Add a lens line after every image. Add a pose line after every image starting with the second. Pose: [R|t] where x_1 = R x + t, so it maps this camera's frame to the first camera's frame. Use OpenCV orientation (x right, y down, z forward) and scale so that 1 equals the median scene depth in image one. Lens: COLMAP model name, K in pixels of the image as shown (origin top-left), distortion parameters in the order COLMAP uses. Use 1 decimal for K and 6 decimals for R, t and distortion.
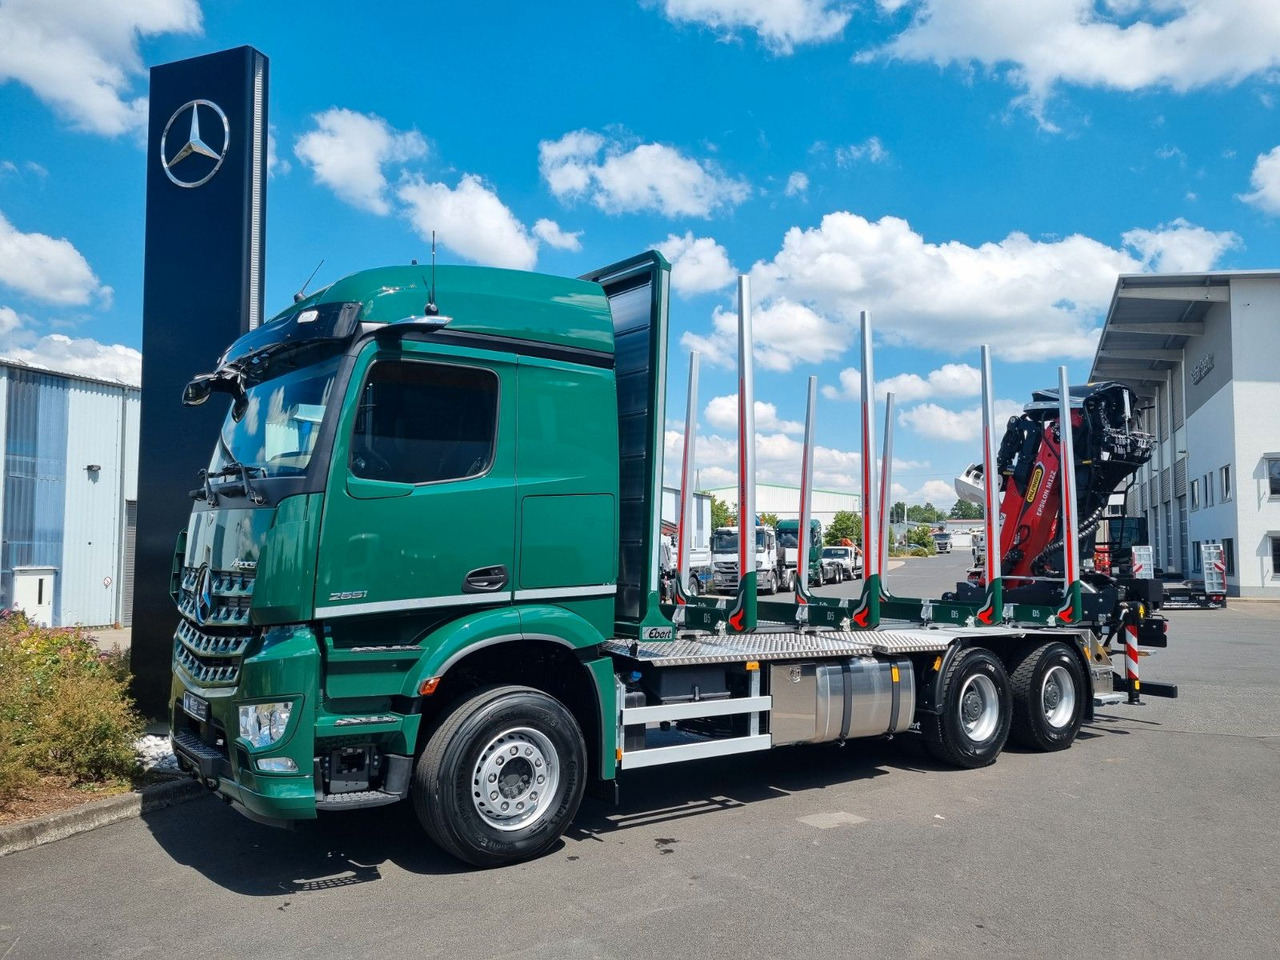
lens RADIAL K [[946.8, 0, 640.0], [0, 946.8, 480.0], [0, 0, 1]] dist [0.054953, -0.030890]
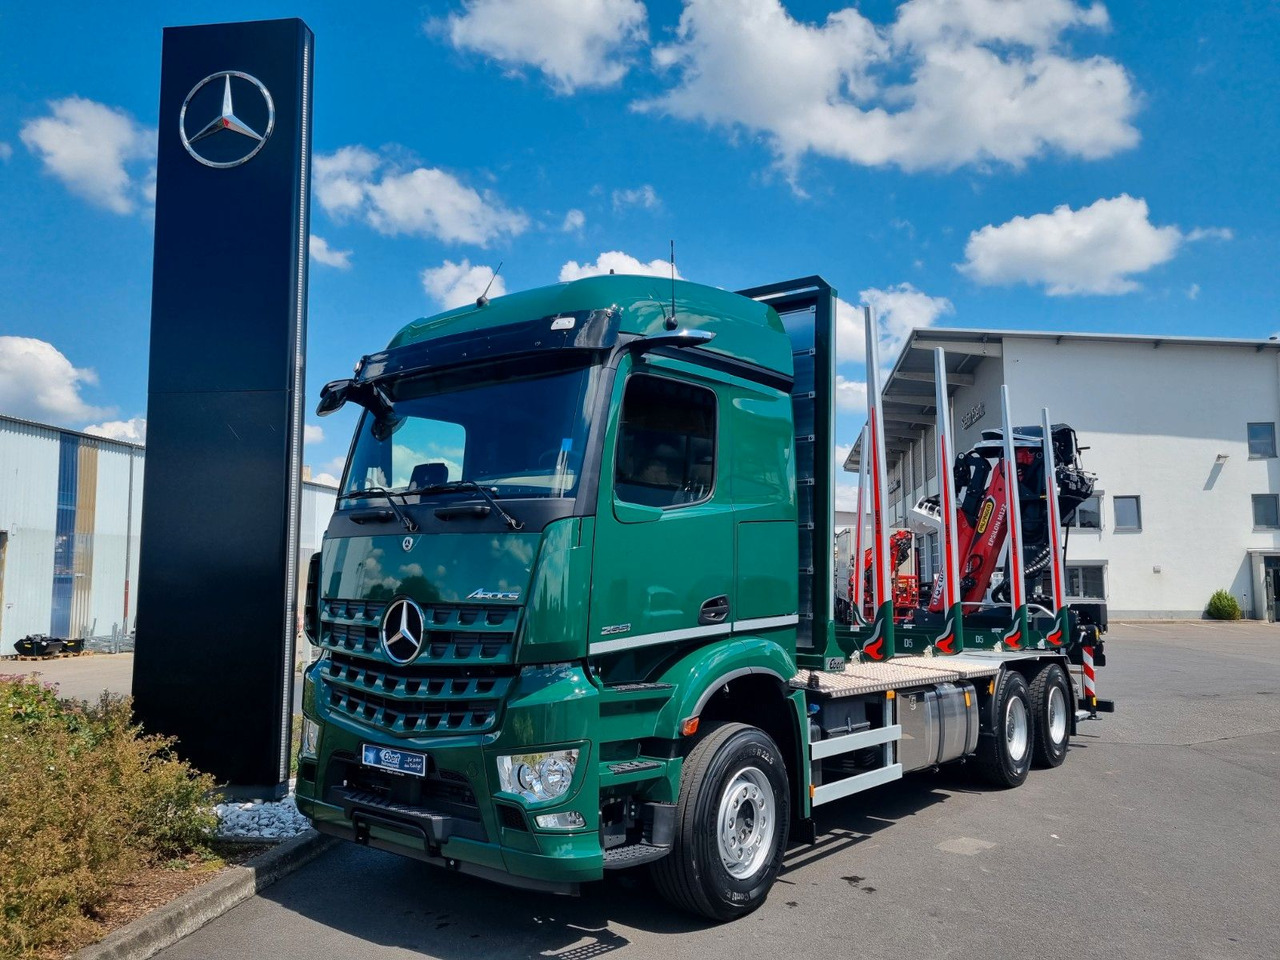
lens RADIAL K [[946.8, 0, 640.0], [0, 946.8, 480.0], [0, 0, 1]] dist [0.054953, -0.030890]
pose [[0.972900, 0.019519, 0.230400, -0.407476], [-0.012208, 0.999377, -0.033115, 0.006994], [-0.230903, 0.029405, 0.972532, 0.087476]]
